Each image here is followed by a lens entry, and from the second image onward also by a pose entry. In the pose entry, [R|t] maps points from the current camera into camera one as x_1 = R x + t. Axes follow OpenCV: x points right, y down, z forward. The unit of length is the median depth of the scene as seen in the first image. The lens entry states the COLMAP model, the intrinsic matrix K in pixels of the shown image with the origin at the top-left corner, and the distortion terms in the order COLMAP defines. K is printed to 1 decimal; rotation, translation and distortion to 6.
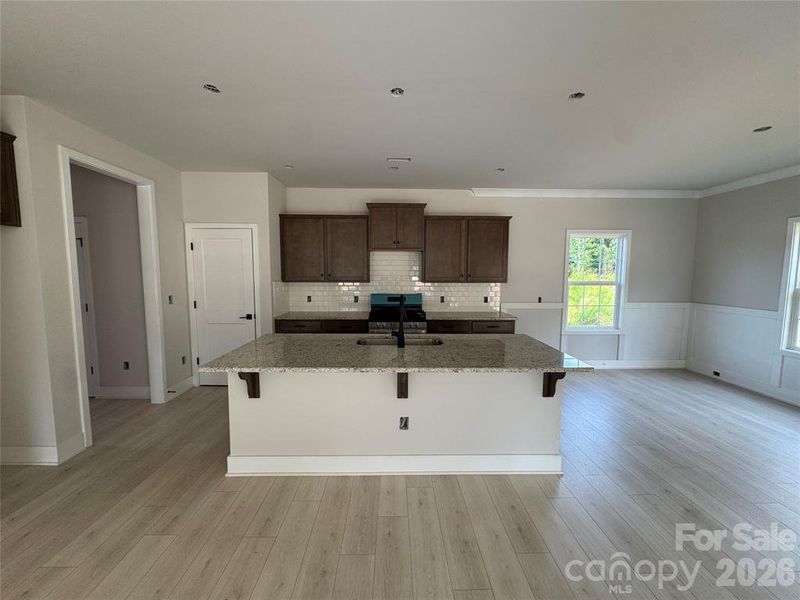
lens RADIAL K [[321.5, 0, 400.0], [0, 321.5, 300.0], [0, 0, 1]] dist [-0.000098, 0.000067]
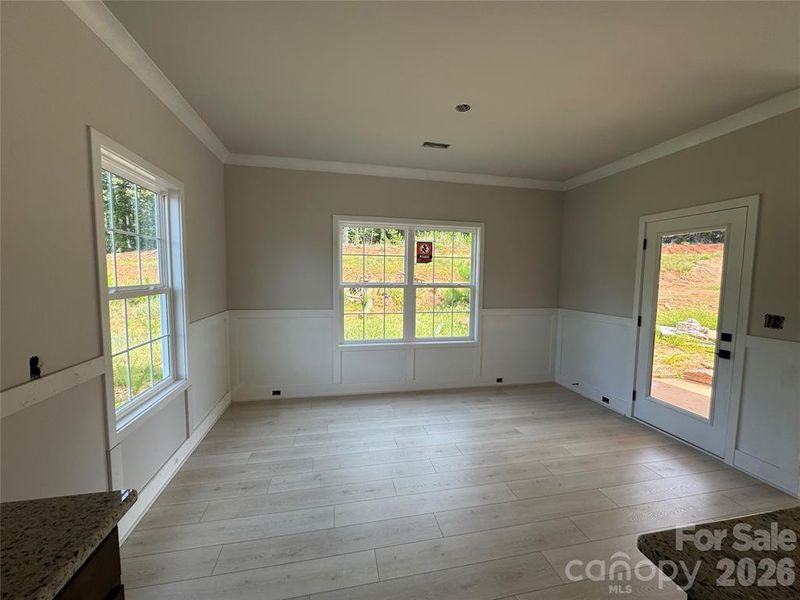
lens RADIAL K [[321.5, 0, 400.0], [0, 321.5, 300.0], [0, 0, 1]] dist [-0.000098, 0.000067]
pose [[-0.218614, -0.084755, 0.972124, 0.133156], [0.059385, 0.993219, 0.099948, -0.065226], [-0.974003, 0.079579, -0.212098, 0.801349]]
